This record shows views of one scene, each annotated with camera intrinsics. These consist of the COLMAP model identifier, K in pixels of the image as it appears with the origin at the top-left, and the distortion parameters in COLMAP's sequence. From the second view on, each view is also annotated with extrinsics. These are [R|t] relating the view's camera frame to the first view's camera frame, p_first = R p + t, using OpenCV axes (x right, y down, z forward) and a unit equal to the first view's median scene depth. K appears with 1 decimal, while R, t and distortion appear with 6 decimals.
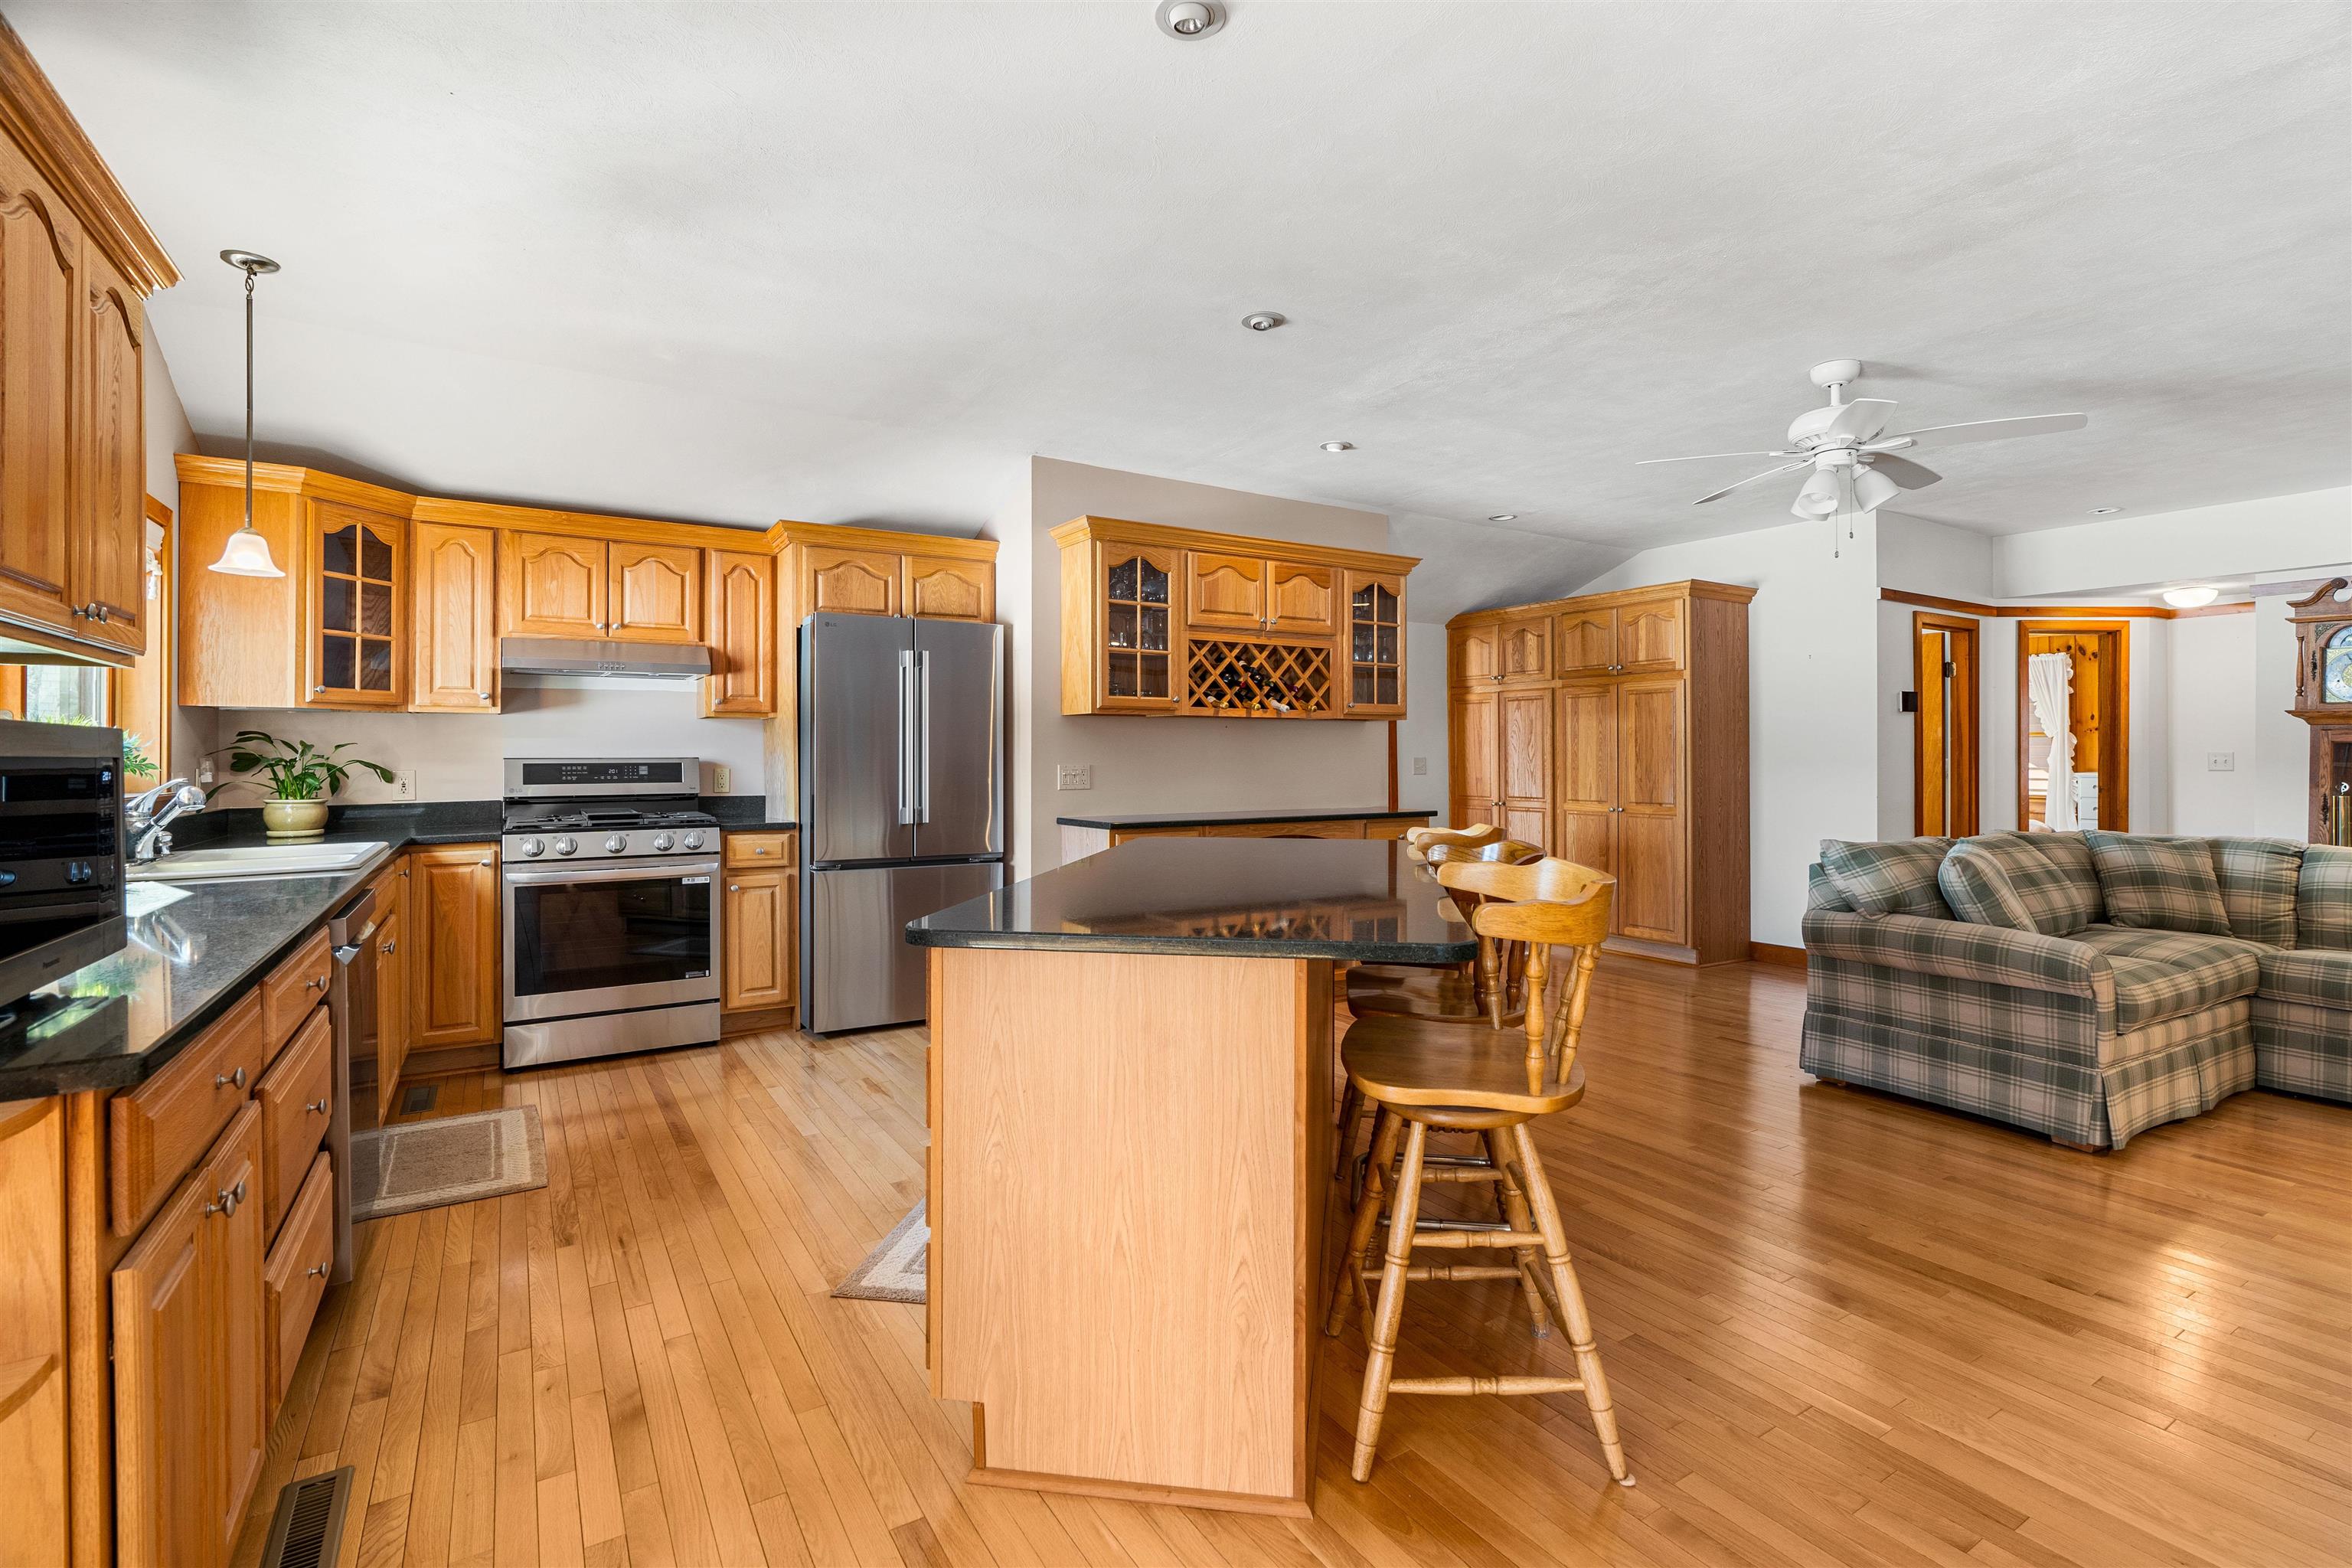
lens RADIAL K [[1064.0, 0, 1187.0], [0, 1064.0, 759.6], [0, 0, 1]] dist [-0.000610, -0.000710]
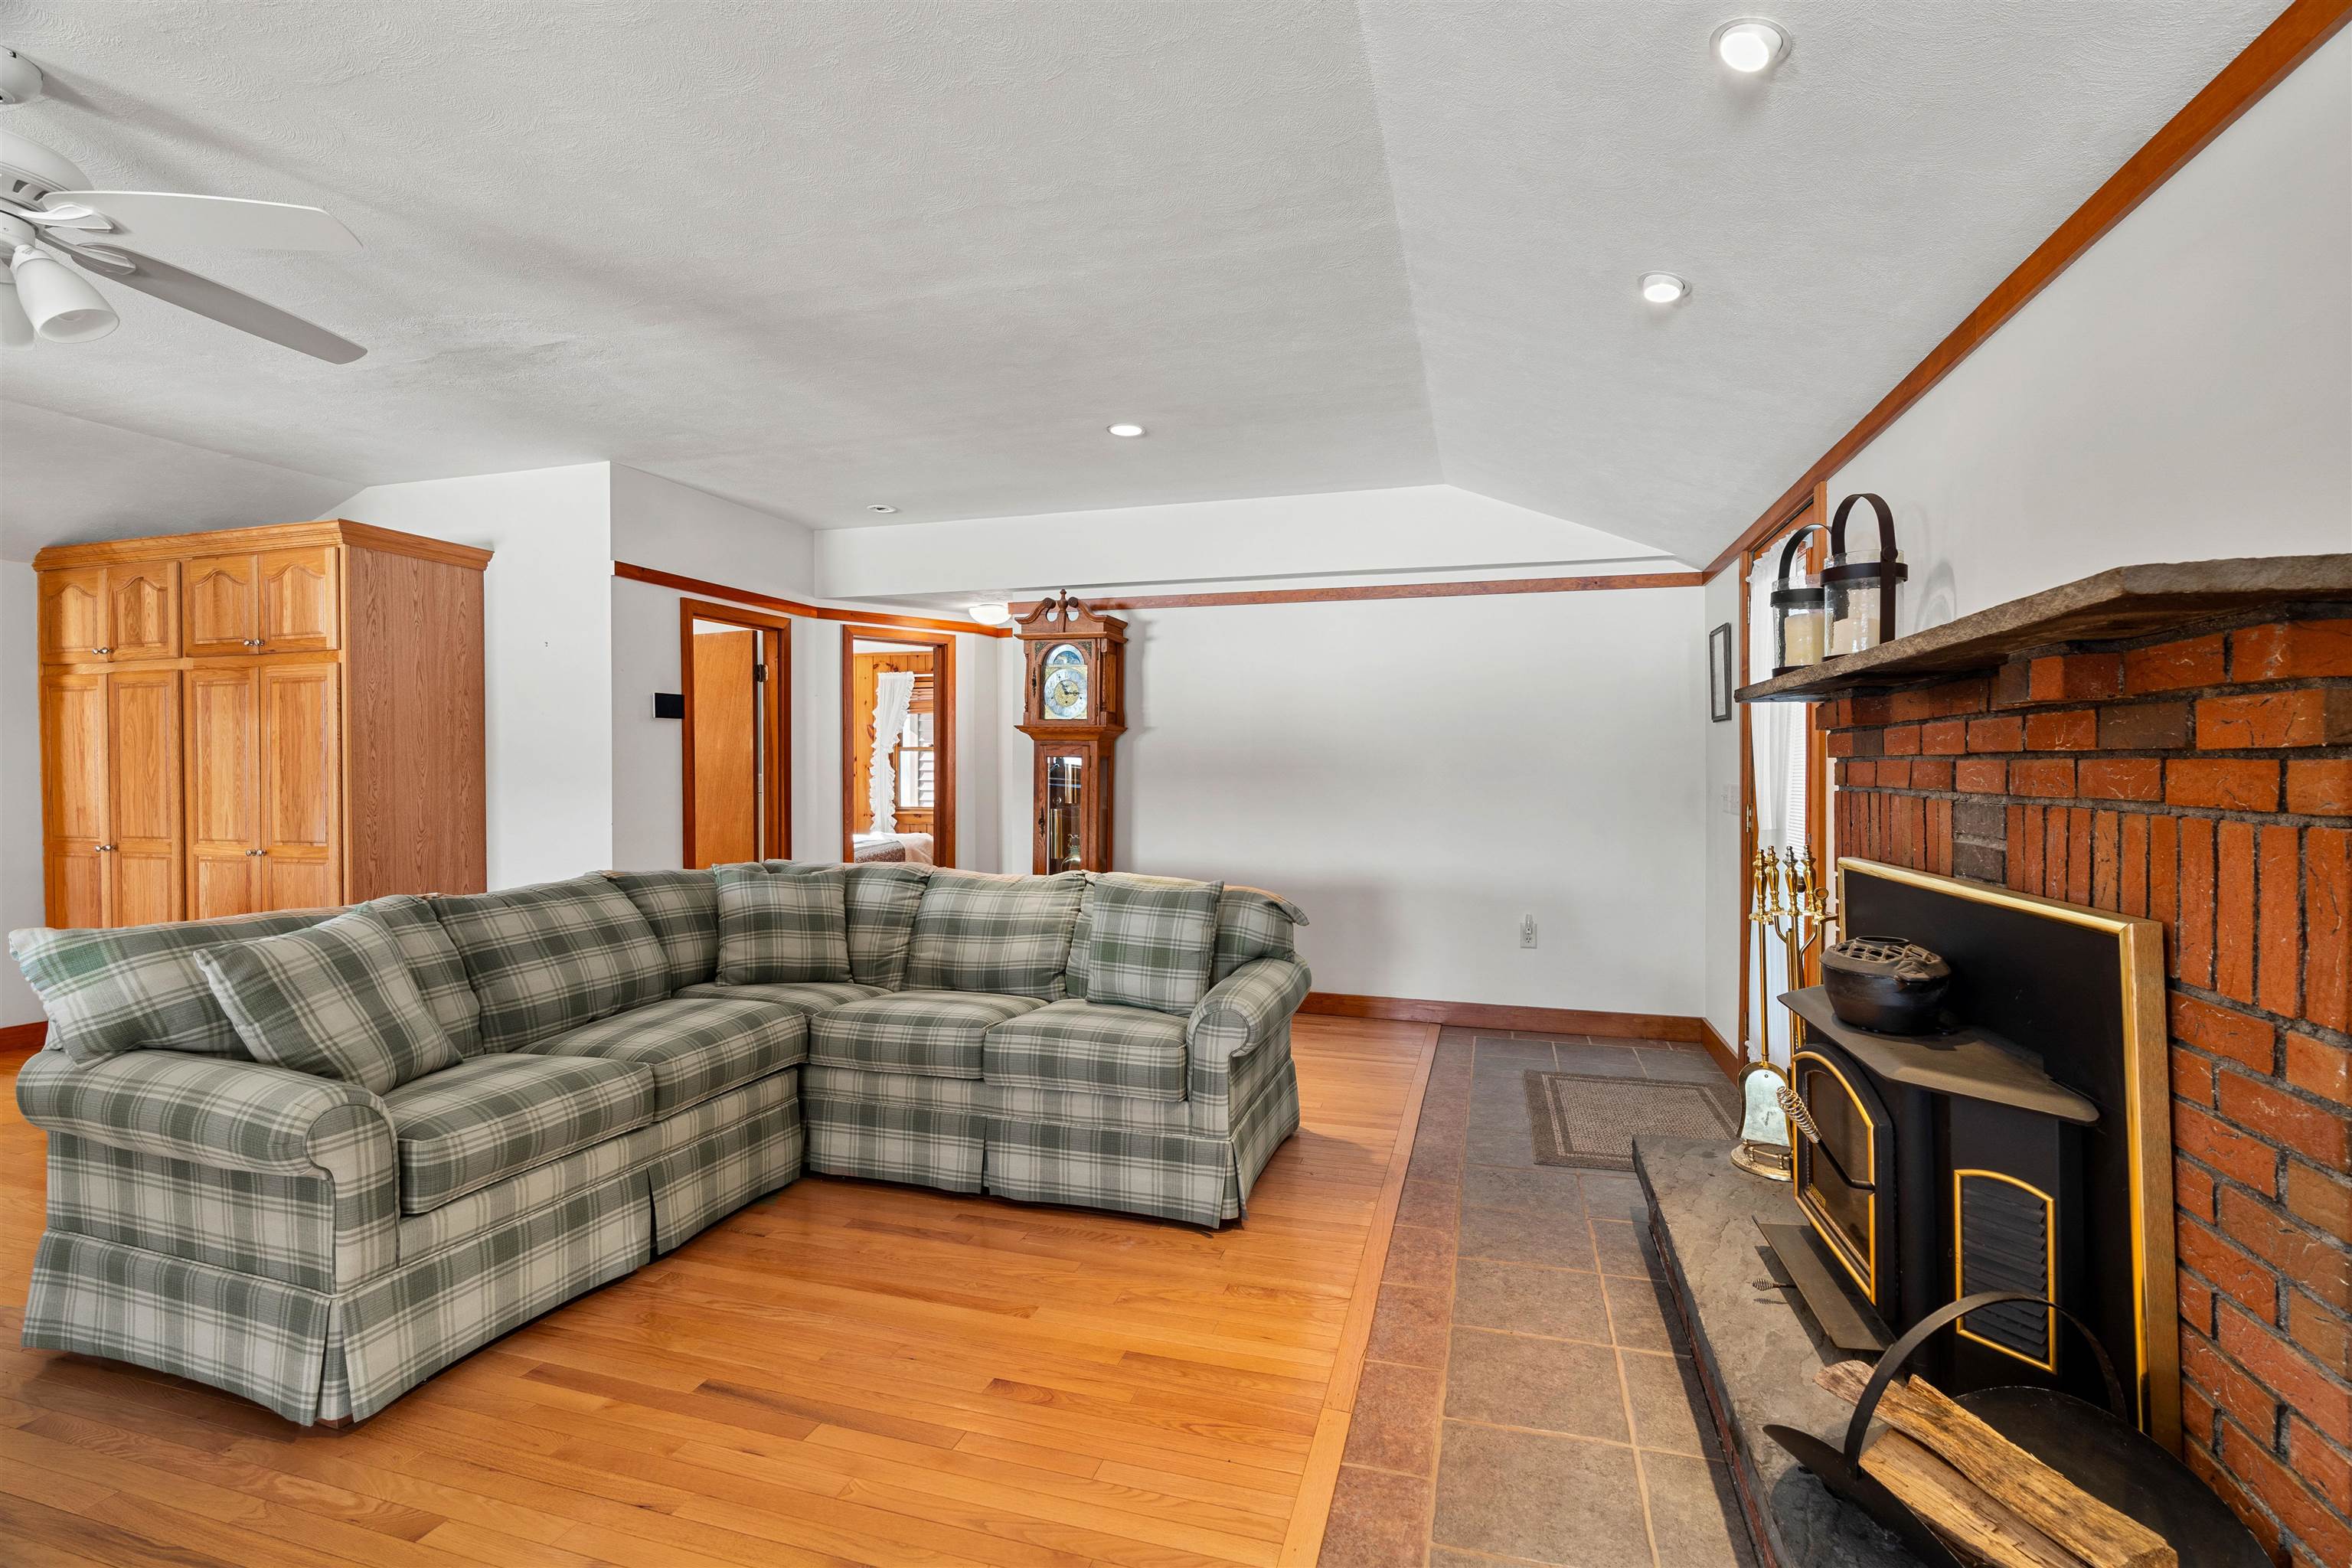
lens RADIAL K [[1064.0, 0, 1162.5], [0, 1064.0, 788.3], [0, 0, 1]] dist [-0.000610, -0.000710]
pose [[0.760852, -0.014937, 0.648753, 0.428611], [0.004172, 0.999827, 0.018127, -0.003995], [-0.648912, -0.011085, 0.760783, 0.120331]]
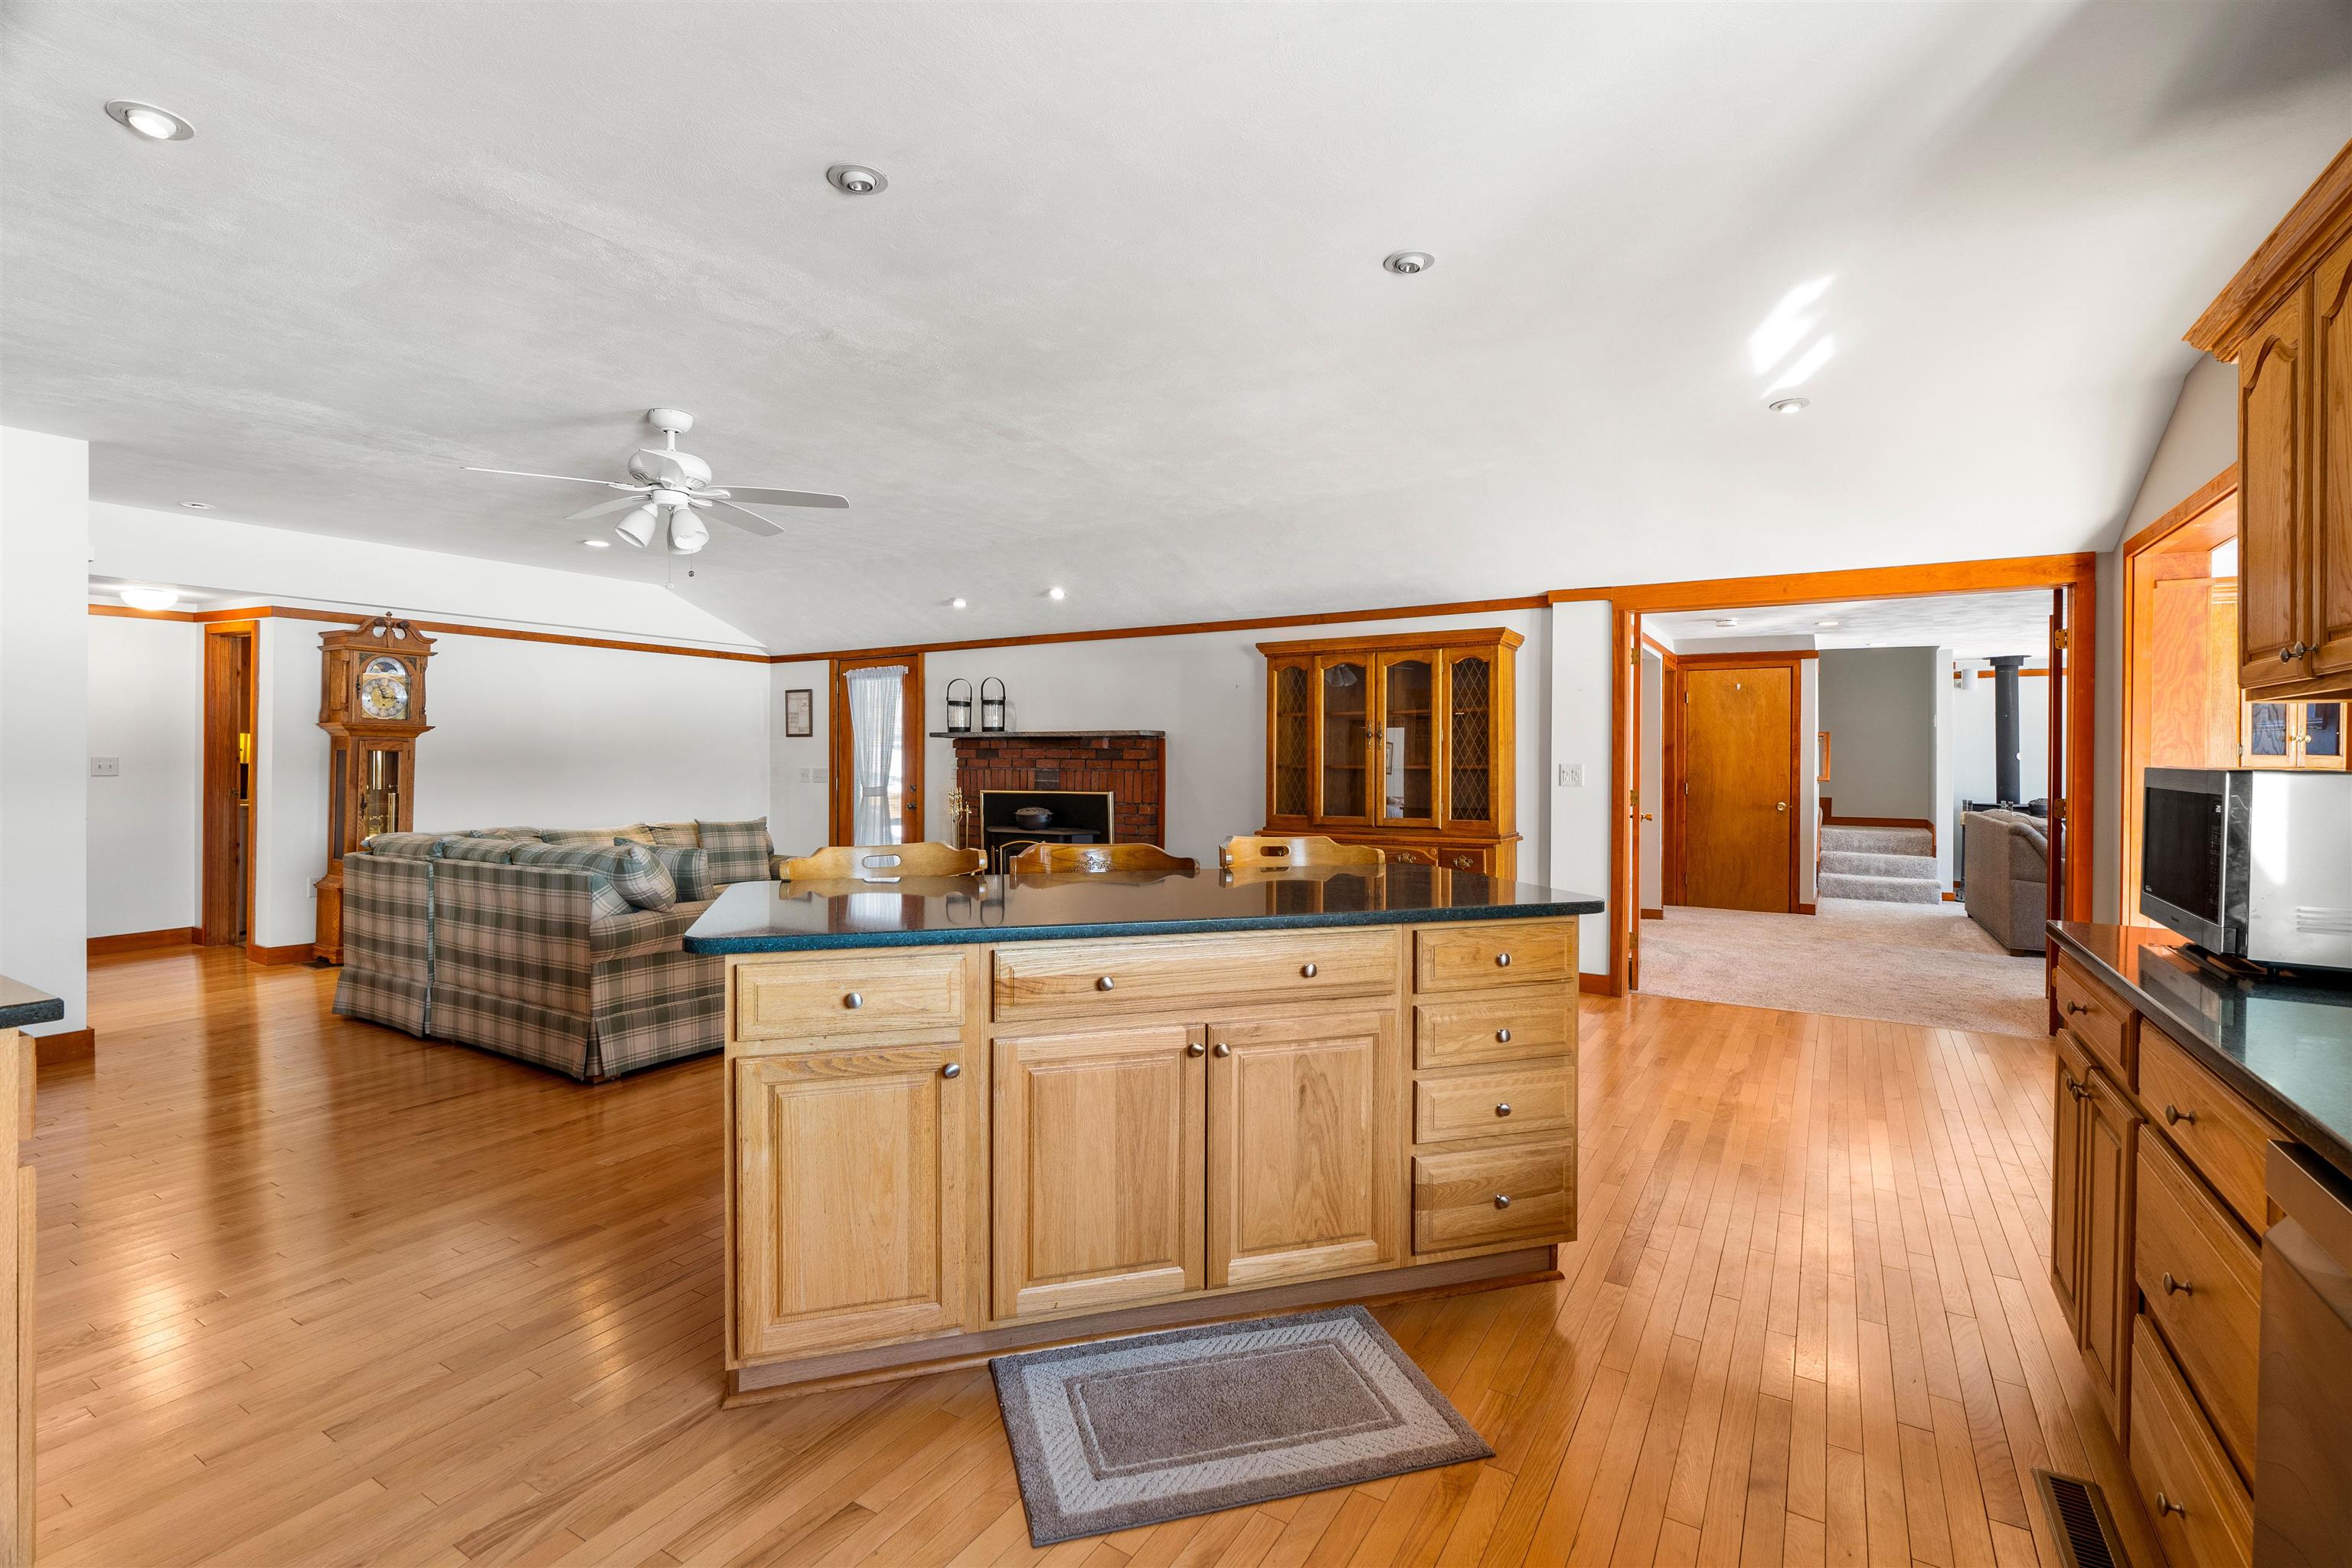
lens RADIAL K [[1064.0, 0, 1185.2], [0, 1064.0, 771.2], [0, 0, 1]] dist [-0.000610, -0.000710]
pose [[-0.426349, -0.008387, 0.904520, -0.377087], [-0.000854, 0.999960, 0.008870, -0.003664], [-0.904558, 0.003009, -0.426339, 0.592768]]
